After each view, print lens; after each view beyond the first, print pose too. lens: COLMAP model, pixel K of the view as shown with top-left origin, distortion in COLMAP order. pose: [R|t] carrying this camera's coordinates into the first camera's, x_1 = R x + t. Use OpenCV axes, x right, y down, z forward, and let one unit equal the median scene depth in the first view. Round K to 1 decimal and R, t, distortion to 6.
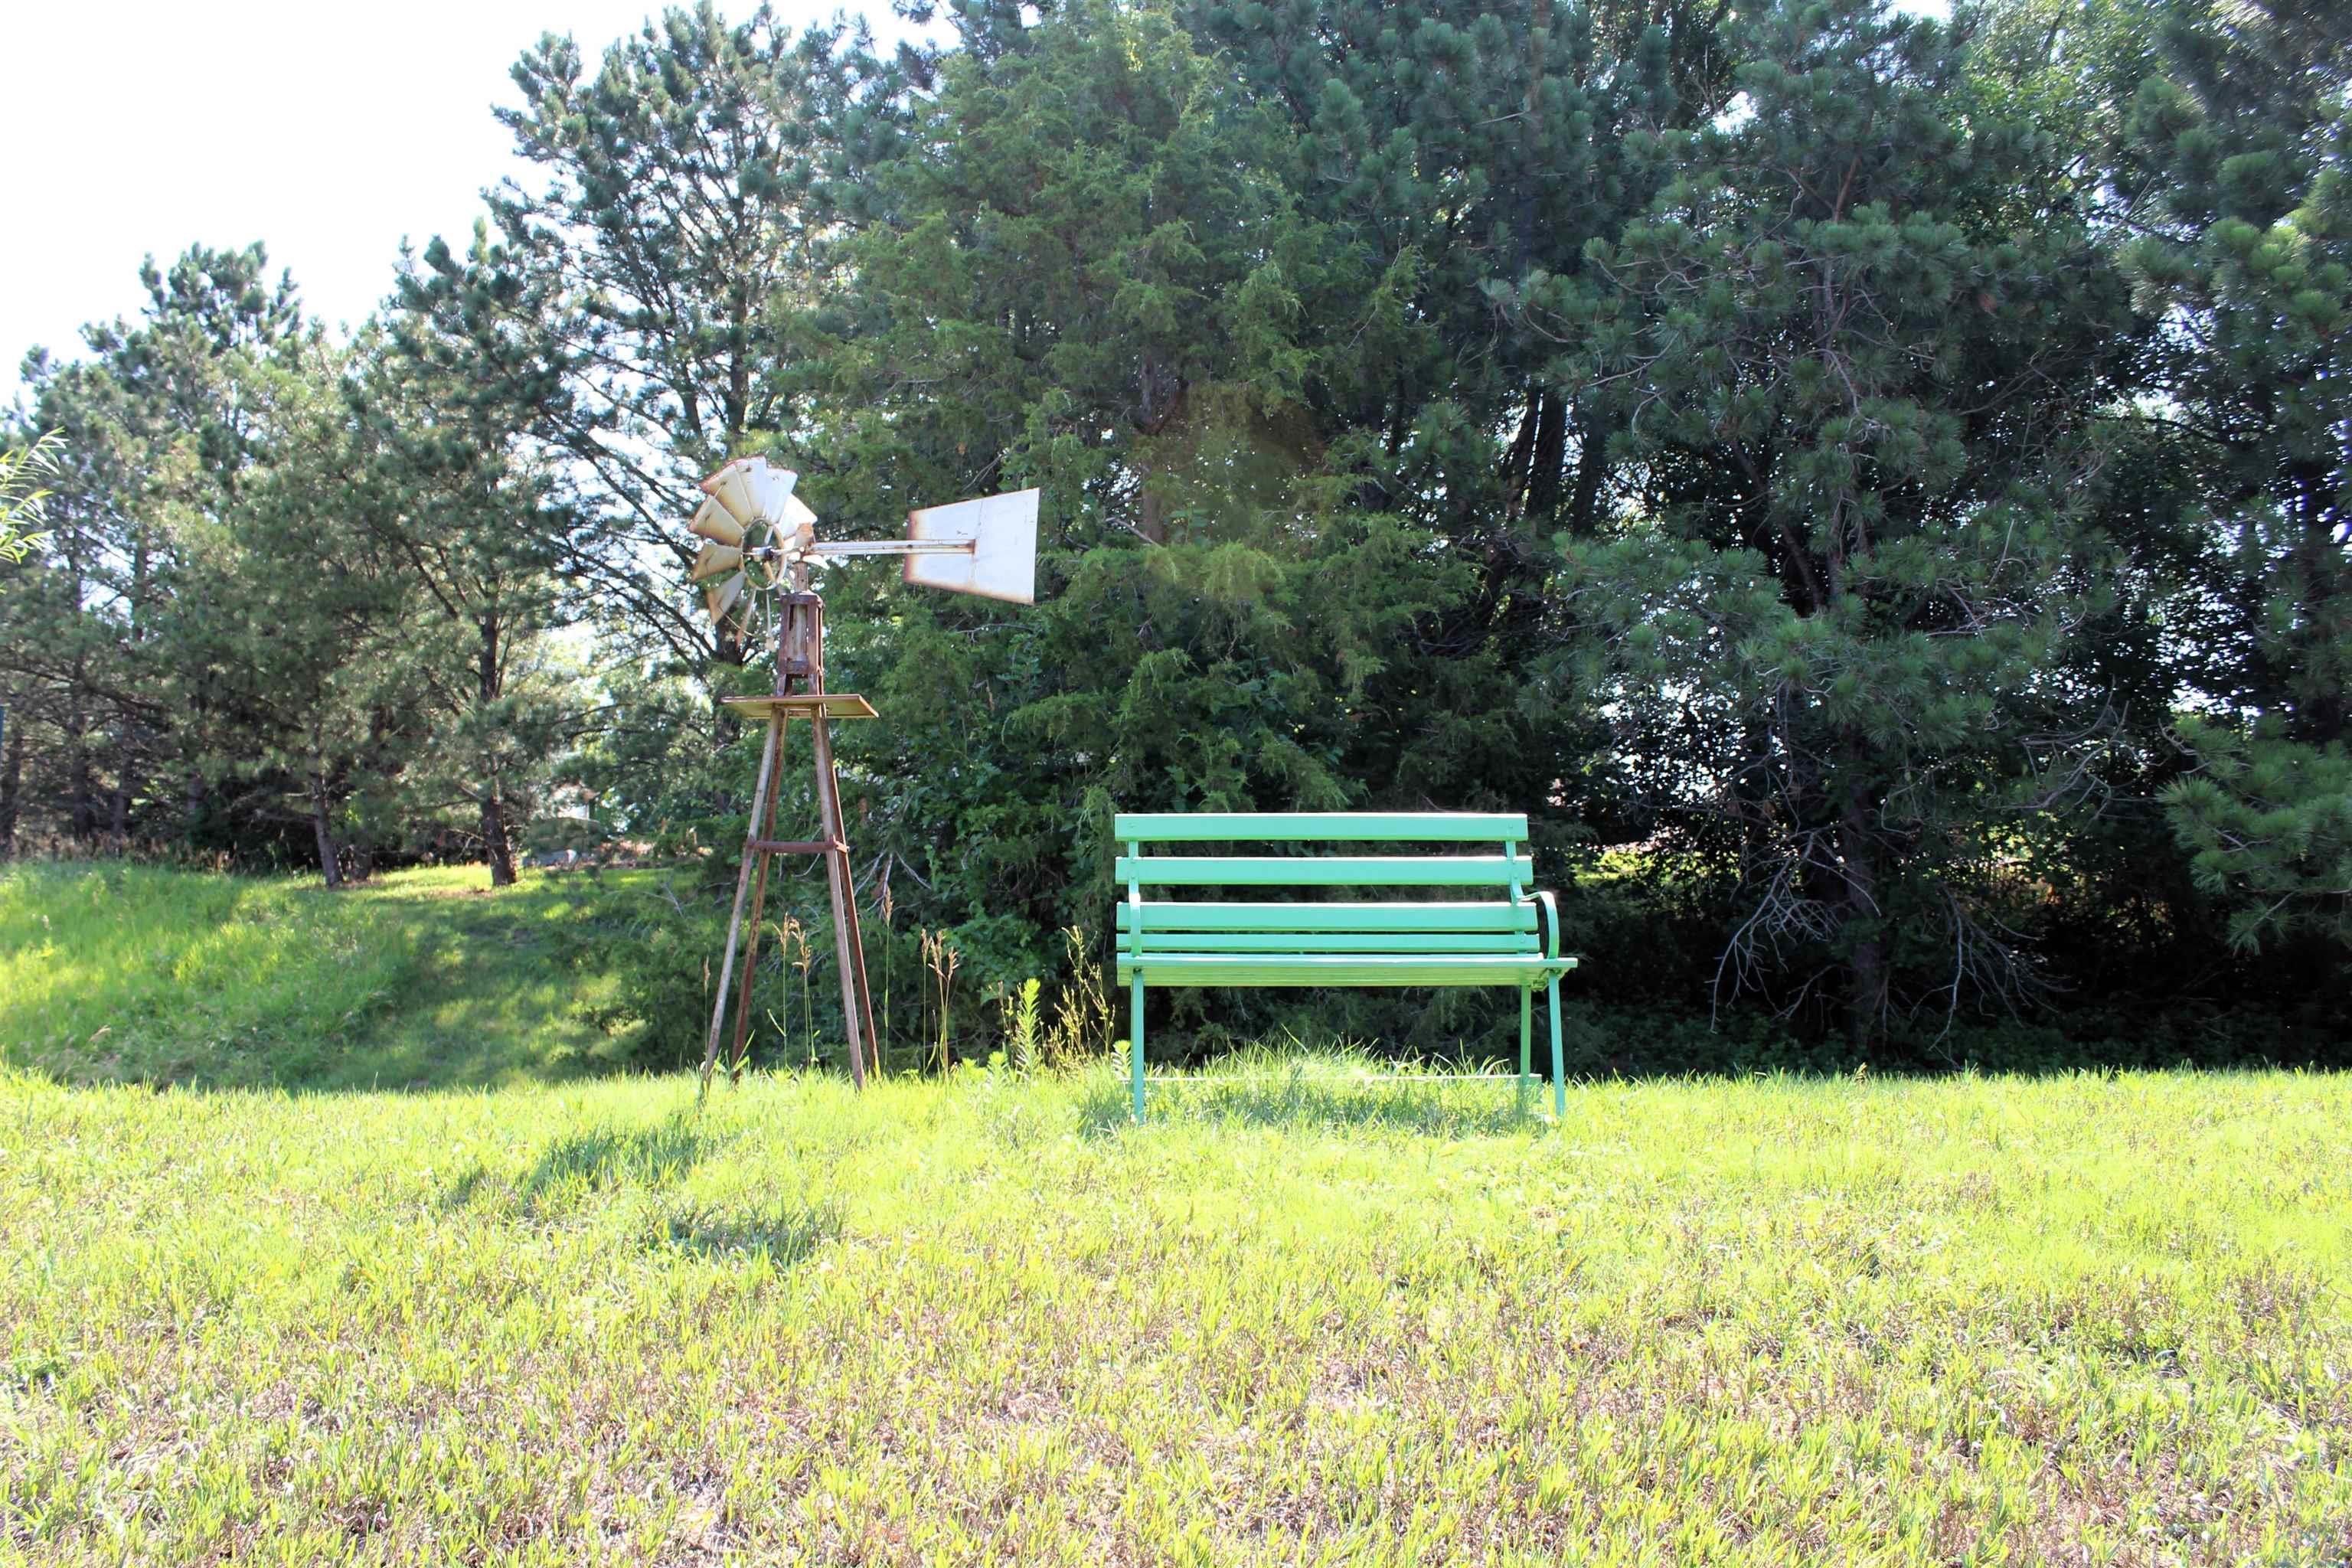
lens RADIAL K [[1990.9, 0, 1189.3], [0, 1990.9, 774.7], [0, 0, 1]] dist [-0.155320, 0.124186]
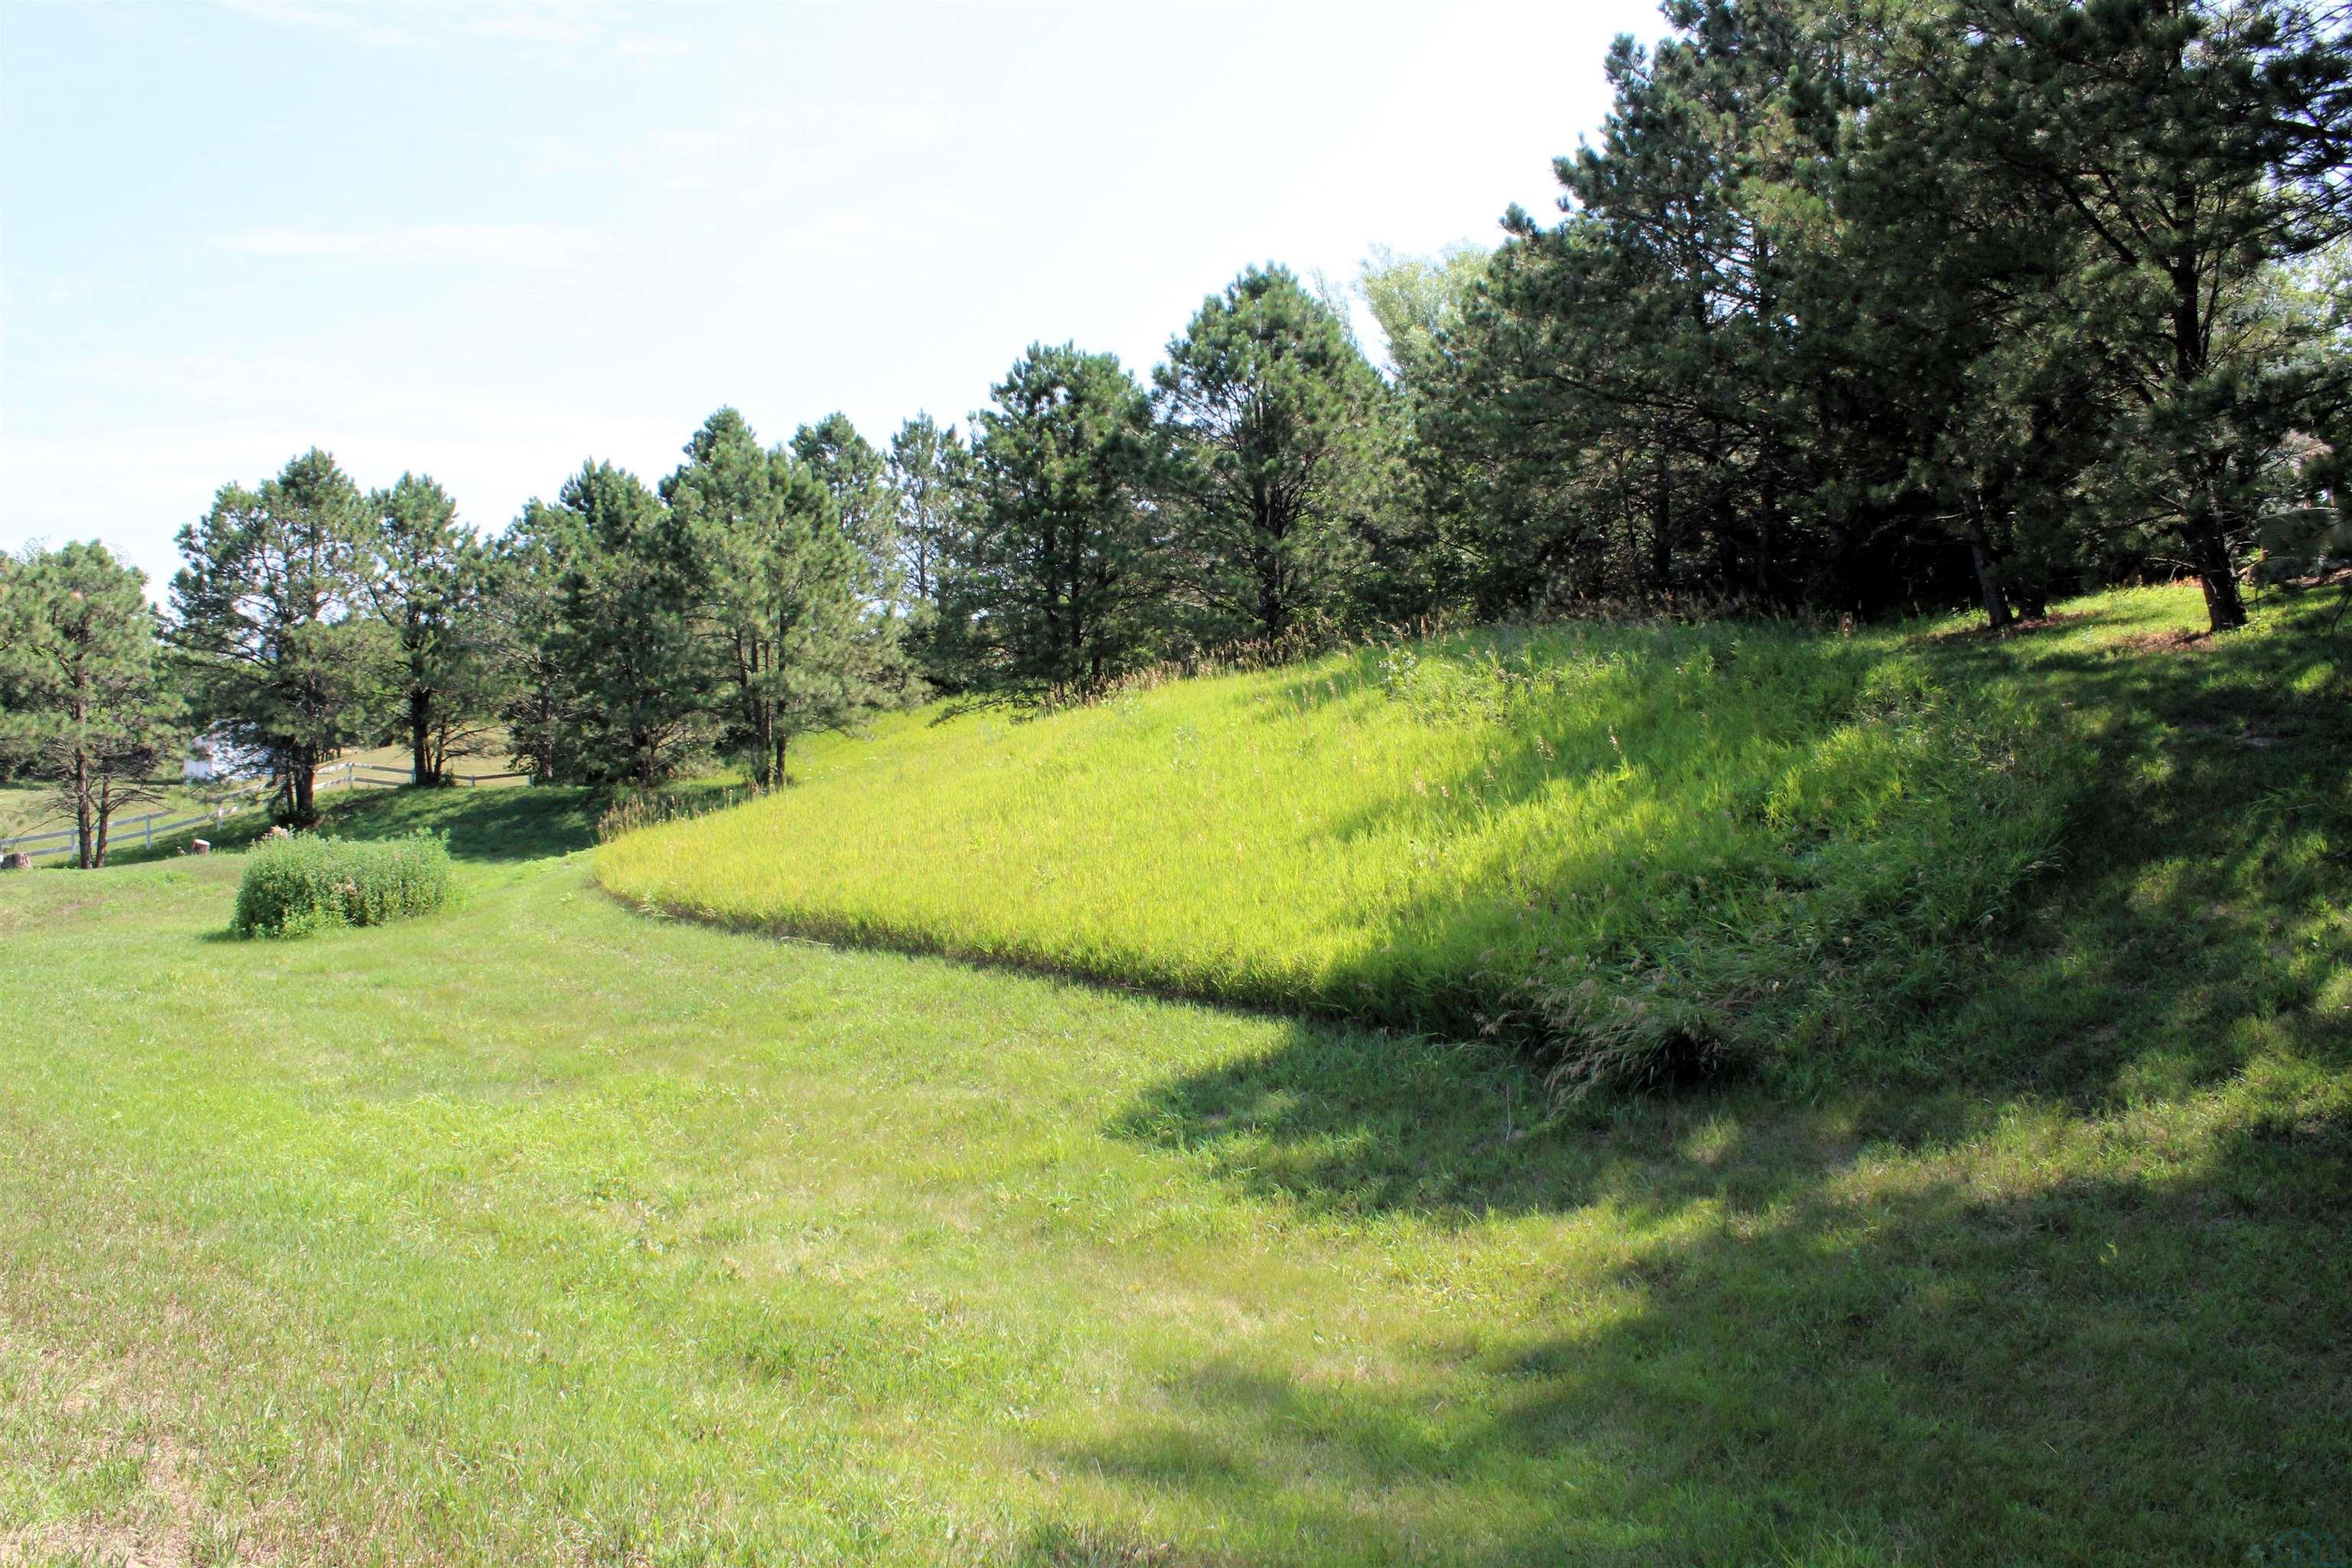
lens RADIAL K [[1990.9, 0, 1118.6], [0, 1990.9, 808.1], [0, 0, 1]] dist [-0.155320, 0.124186]
pose [[0.653462, 0.020647, -0.756678, -0.082779], [0.119341, 0.984316, 0.129921, -0.019362], [0.747492, -0.175201, 0.640749, 0.231501]]
